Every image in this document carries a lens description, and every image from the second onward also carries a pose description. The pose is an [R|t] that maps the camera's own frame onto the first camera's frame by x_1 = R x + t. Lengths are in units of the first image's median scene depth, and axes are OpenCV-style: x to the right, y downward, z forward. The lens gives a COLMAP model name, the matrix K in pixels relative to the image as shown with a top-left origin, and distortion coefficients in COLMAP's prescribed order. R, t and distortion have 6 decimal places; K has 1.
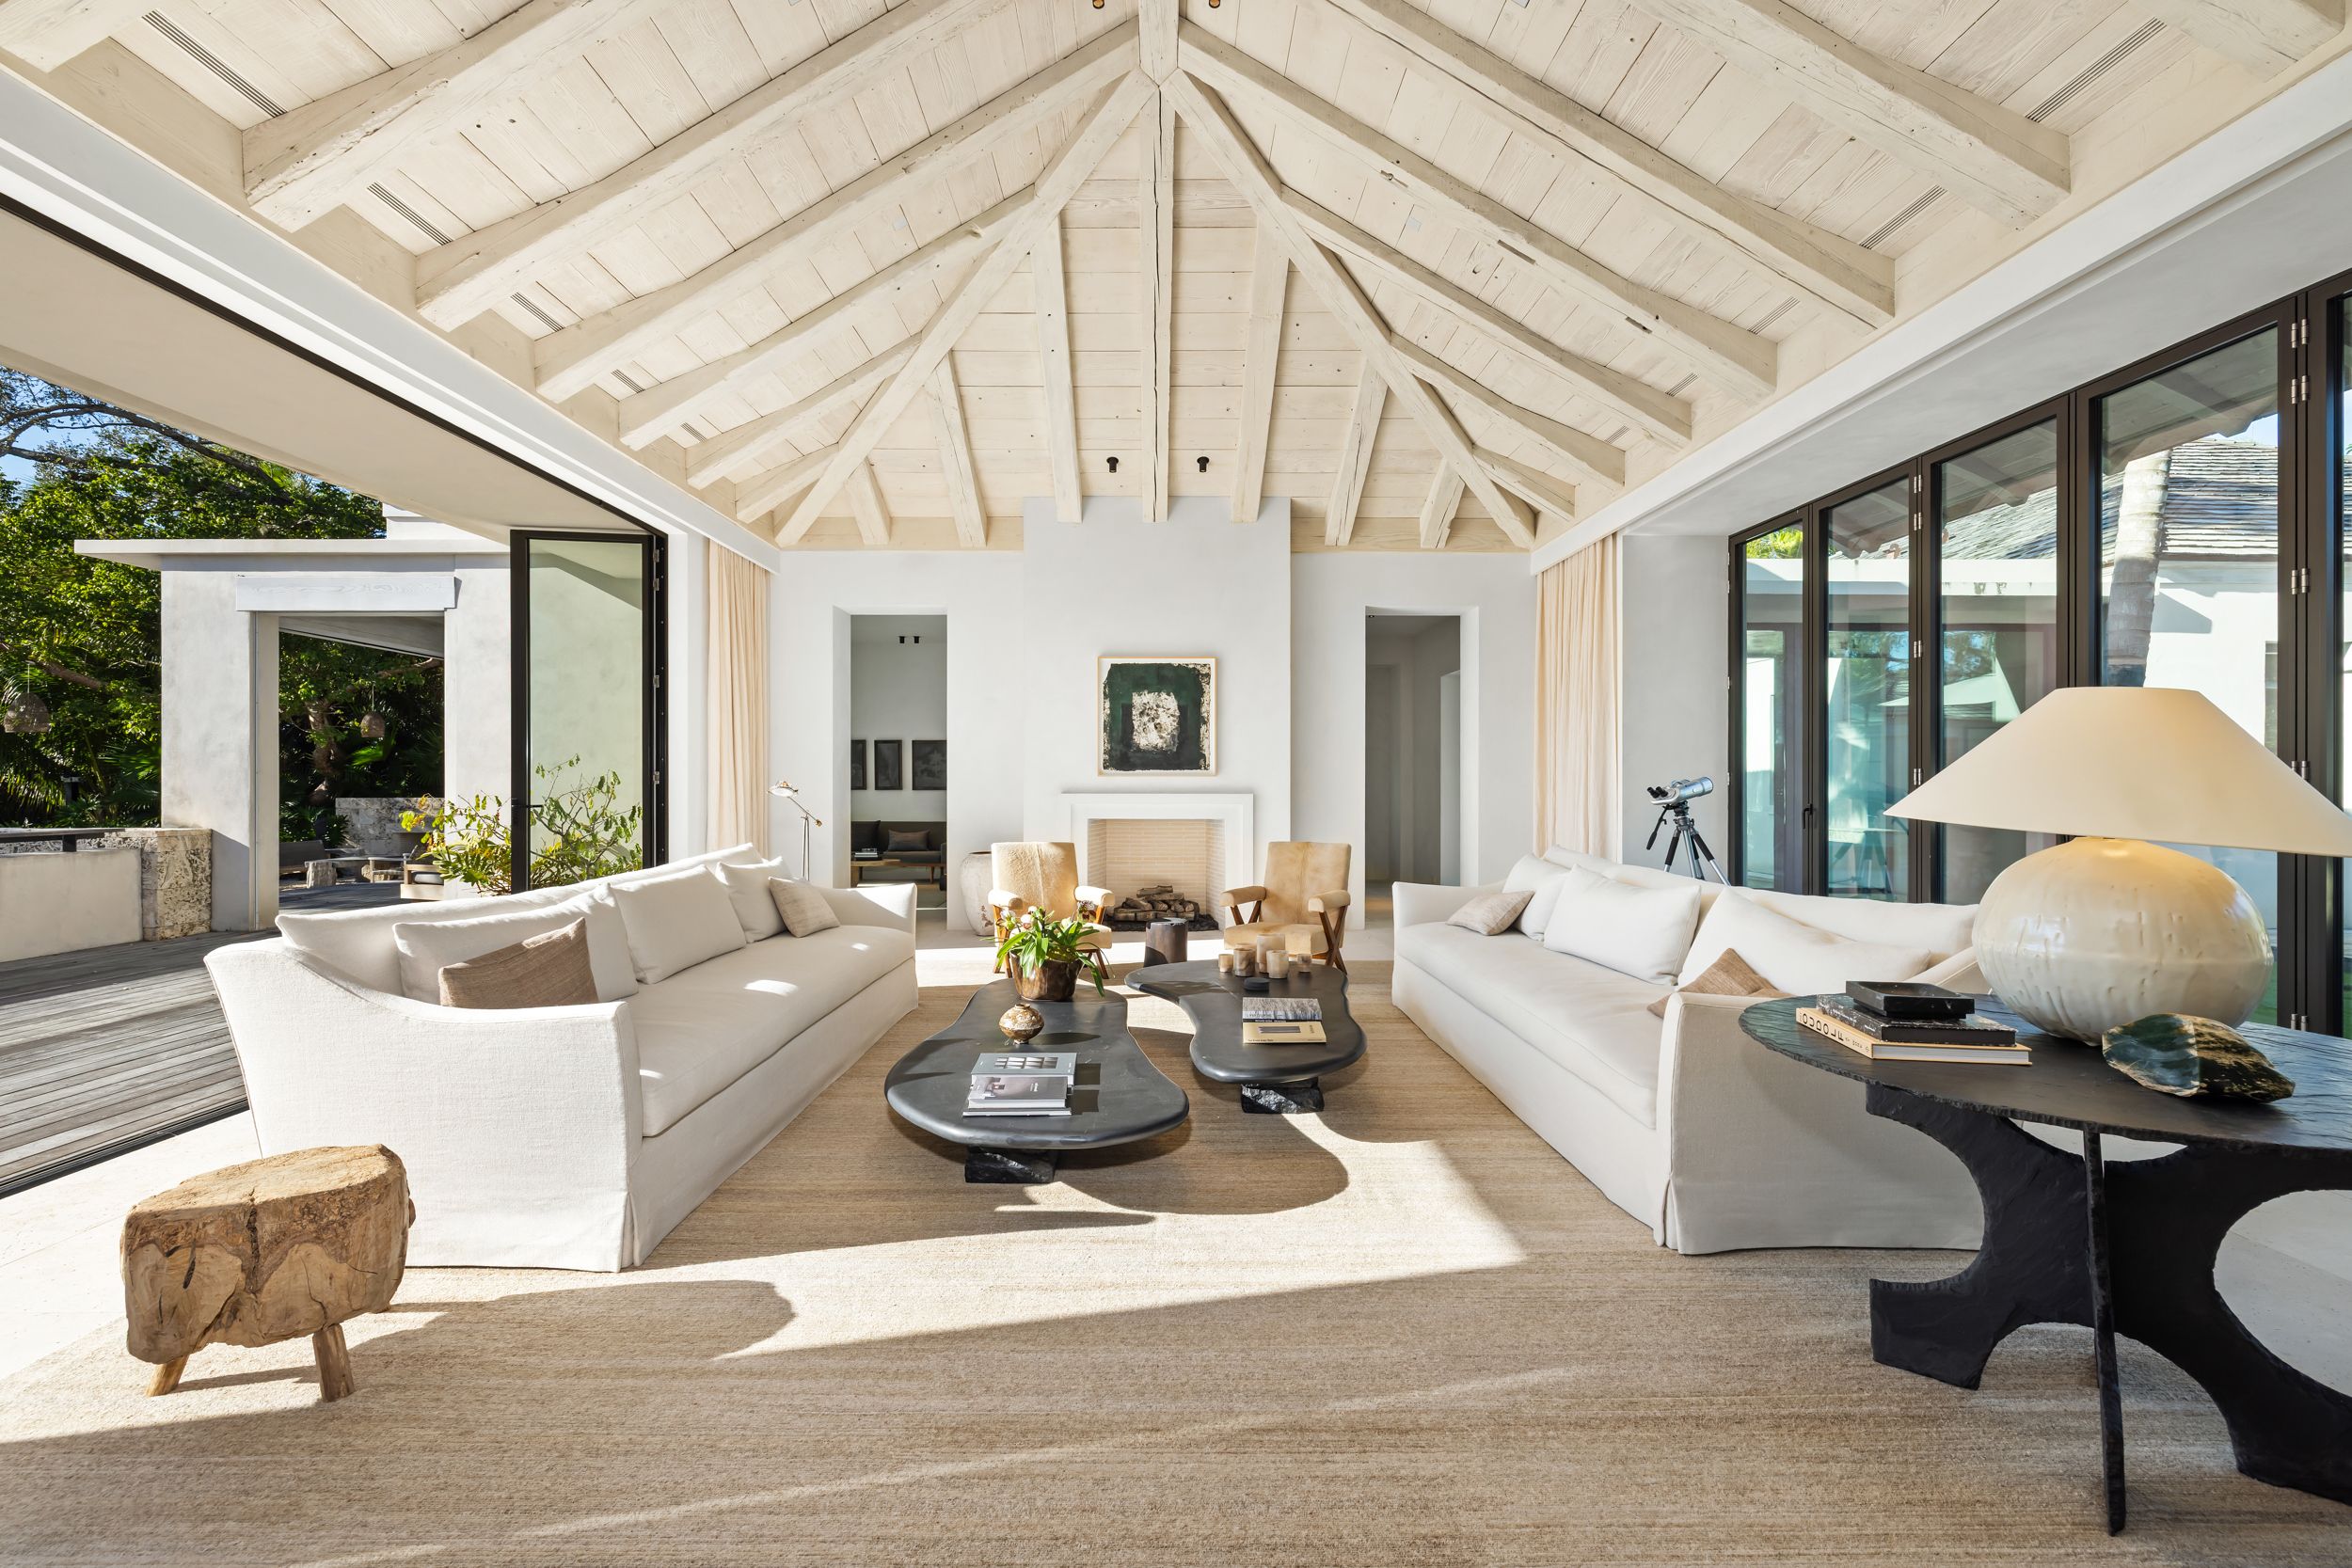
lens RADIAL K [[1018.9, 0, 1162.5], [0, 1018.9, 781.2], [0, 0, 1]] dist [-0.000360, 0.000725]
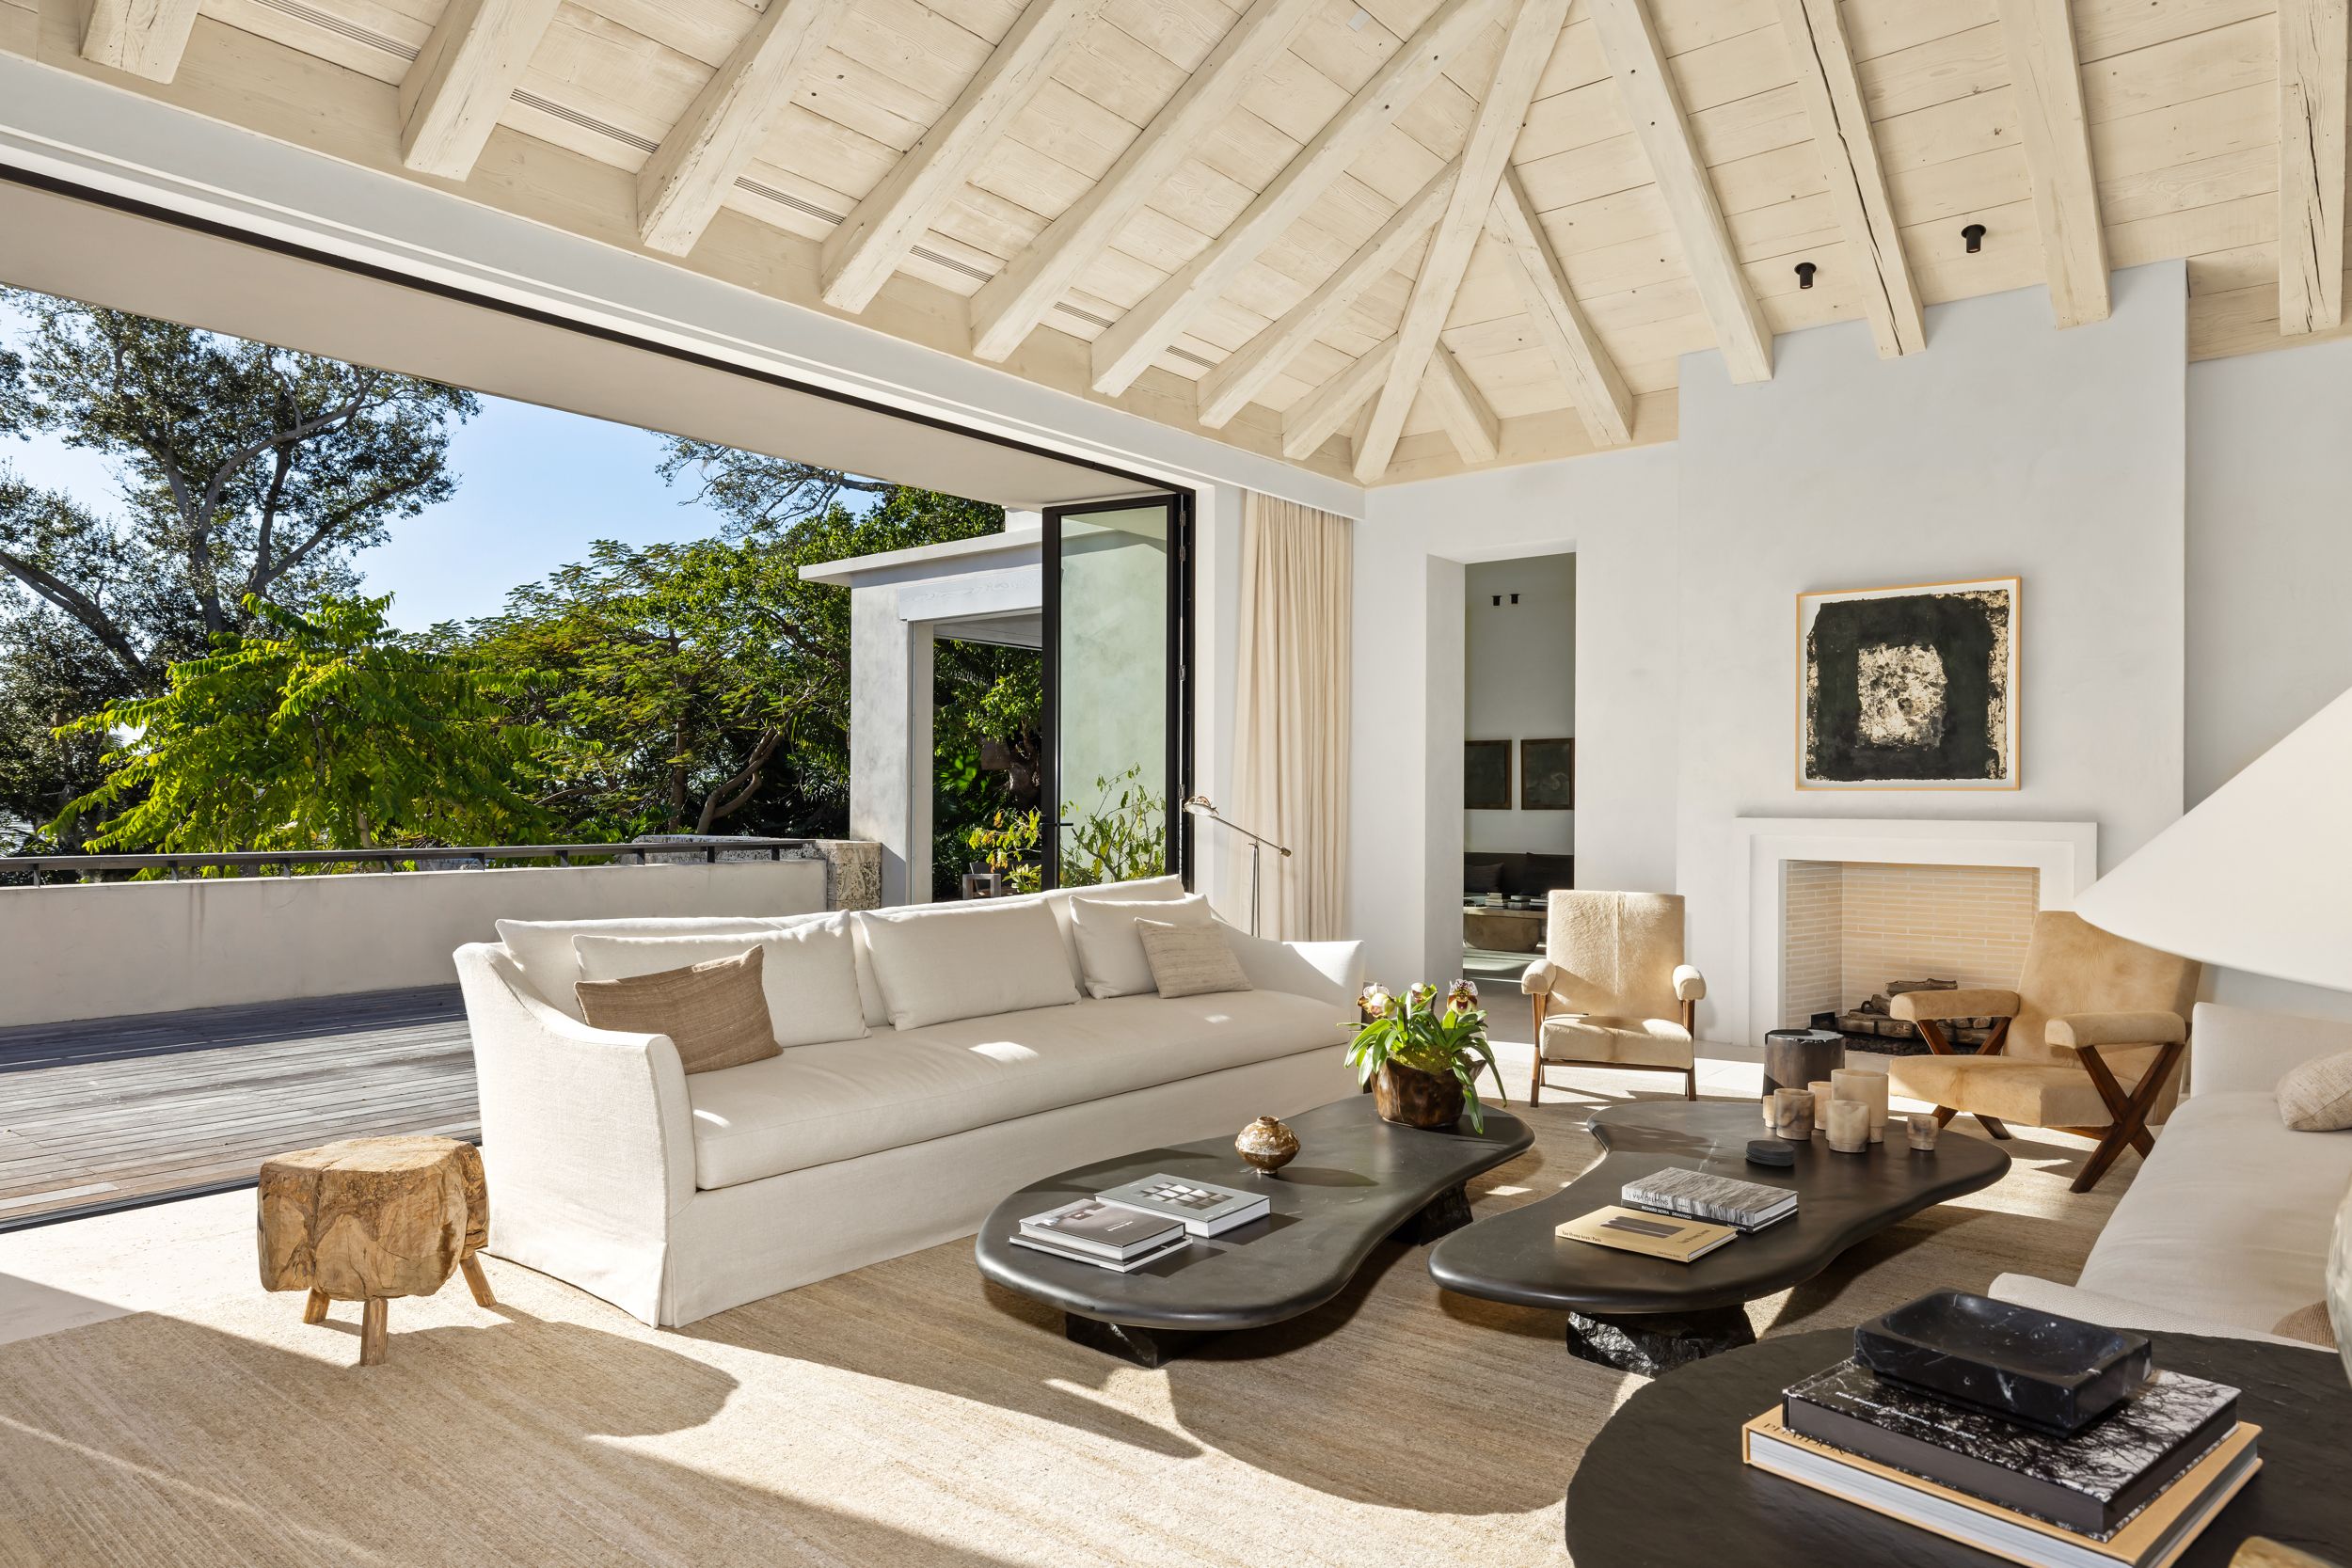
lens RADIAL K [[1462.5, 0, 1166.0], [0, 1462.5, 785.7], [0, 0, 1]] dist [-0.004019, 0.004535]
pose [[0.765077, -0.001615, -0.643937, 0.241123], [-0.003484, 0.999972, -0.006648, -0.000287], [0.643929, 0.007329, 0.765050, 0.102586]]
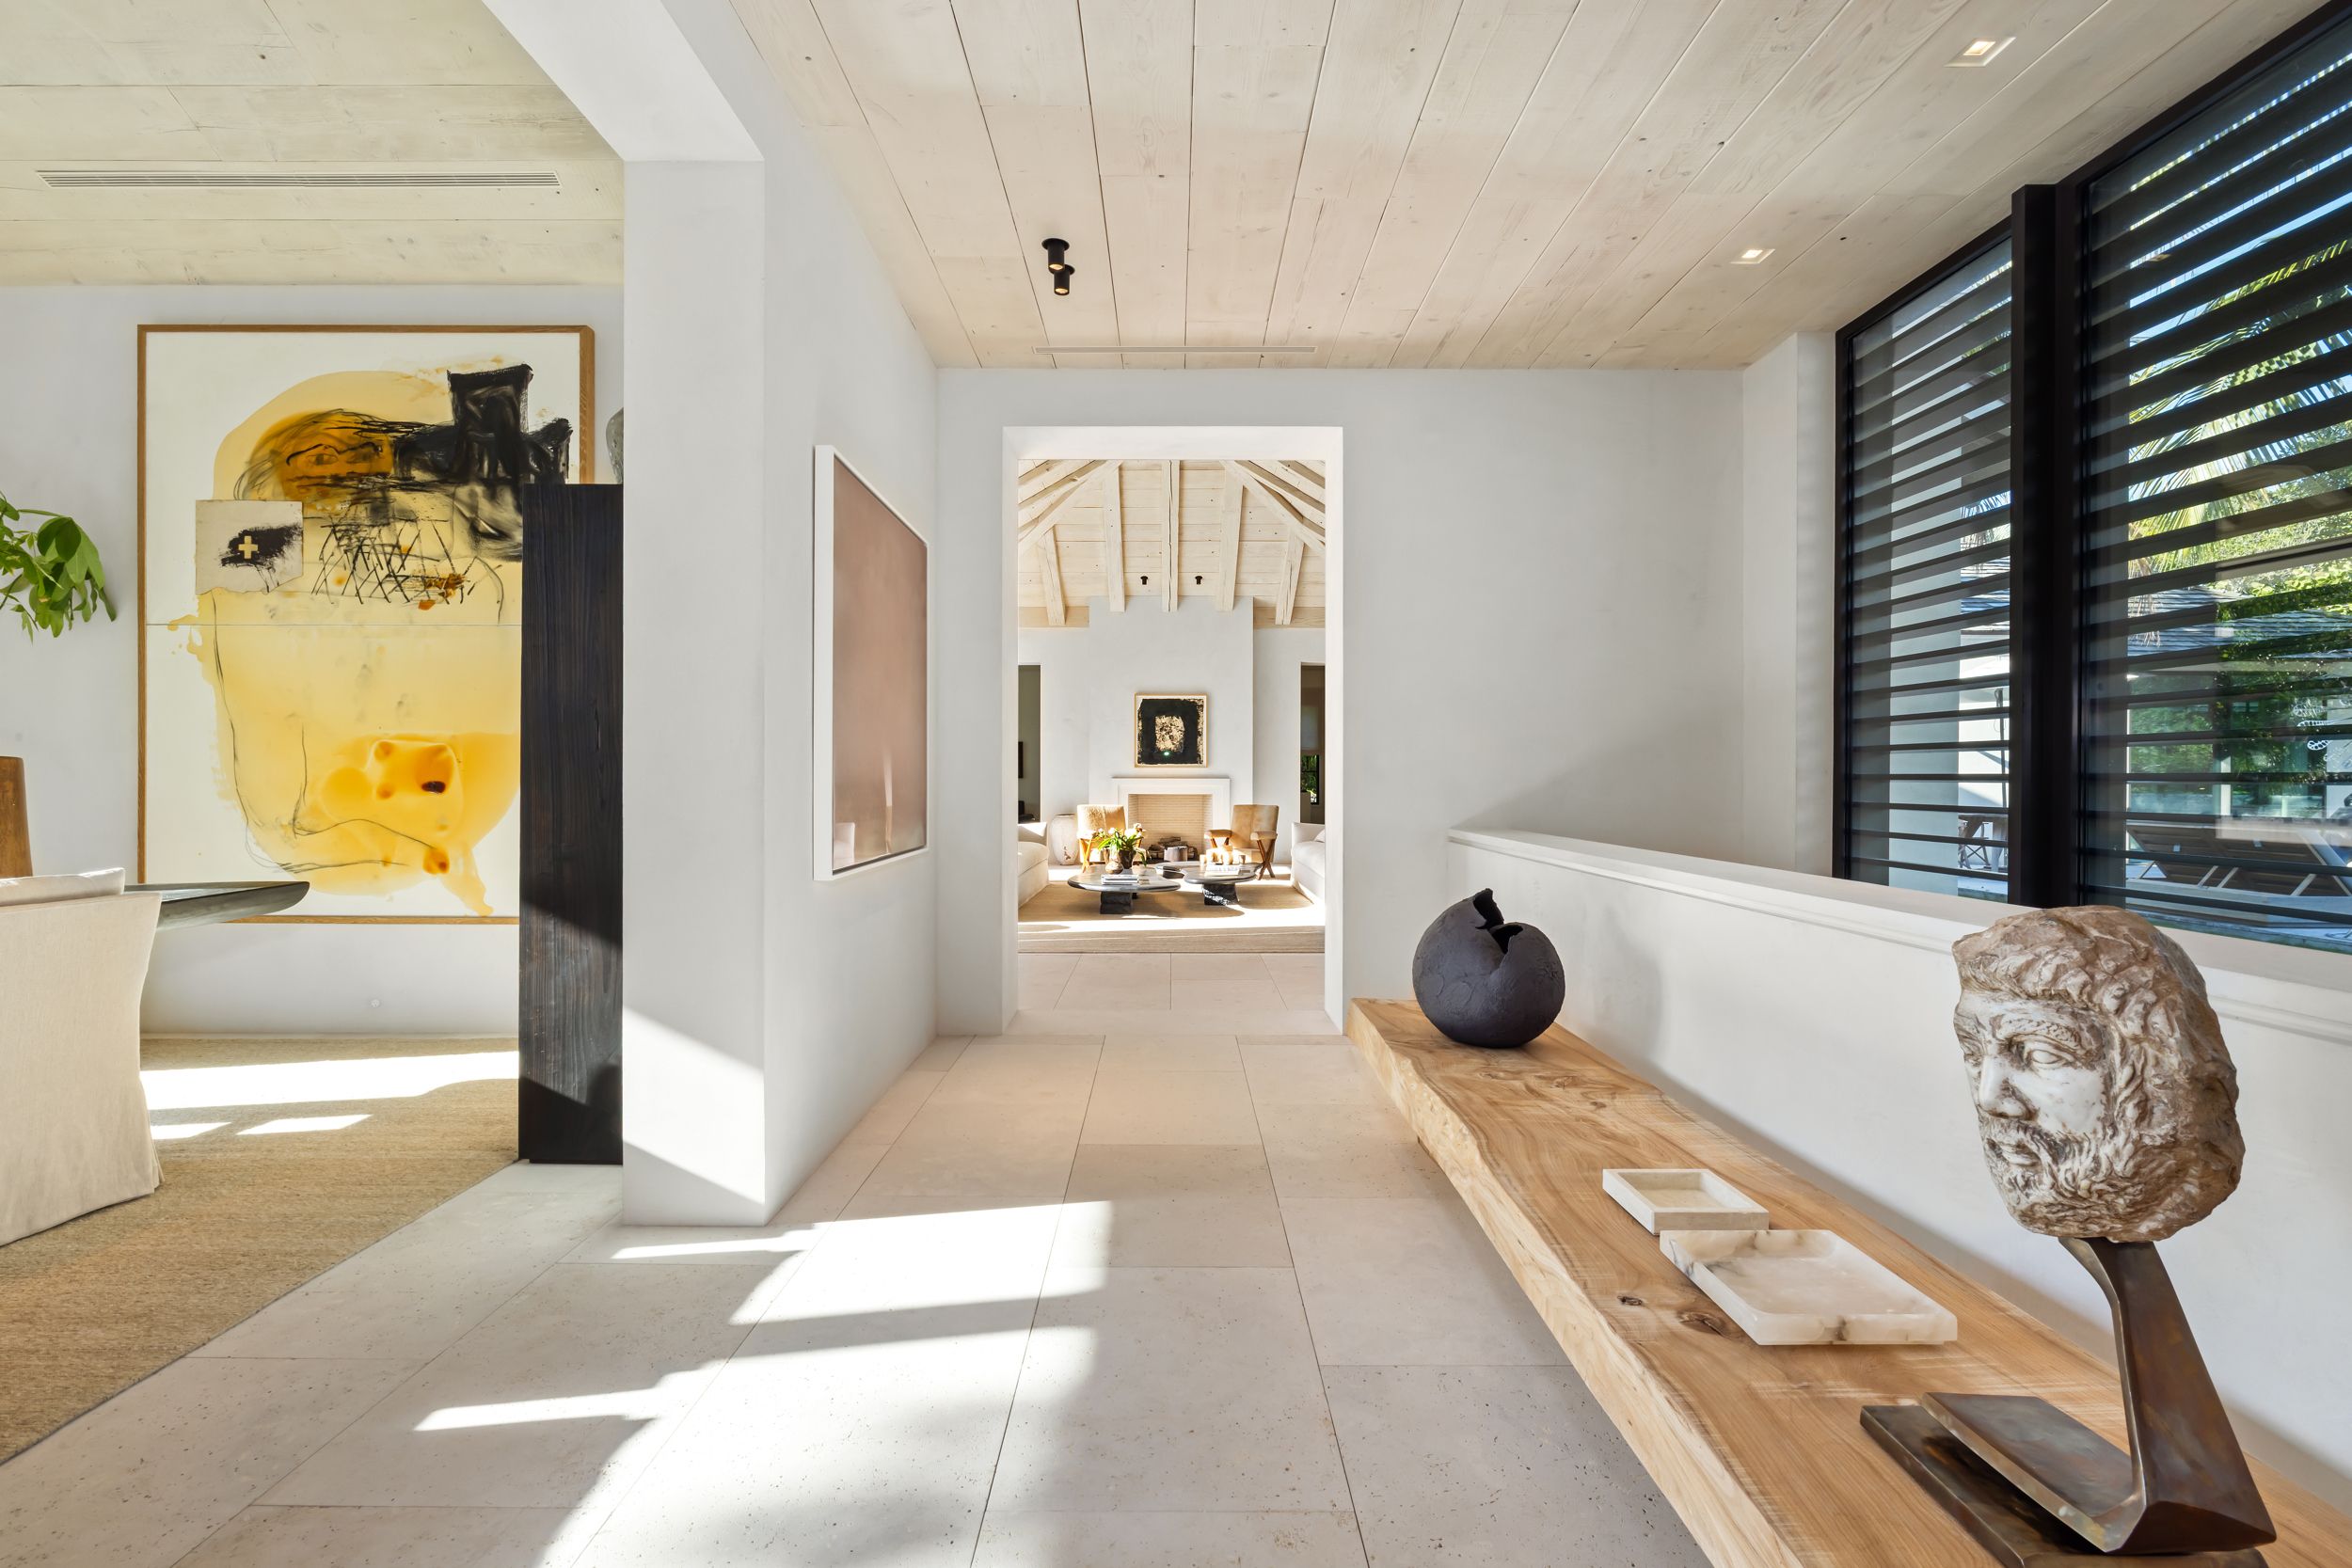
lens RADIAL K [[1075.6, 0, 1180.7], [0, 1075.6, 781.0], [0, 0, 1]] dist [-0.002911, -0.000419]
pose [[0.999986, 0.001528, 0.004997, 0.002389], [-0.001539, 0.999996, 0.002173, 0.014302], [-0.004993, -0.002181, 0.999985, -0.825044]]
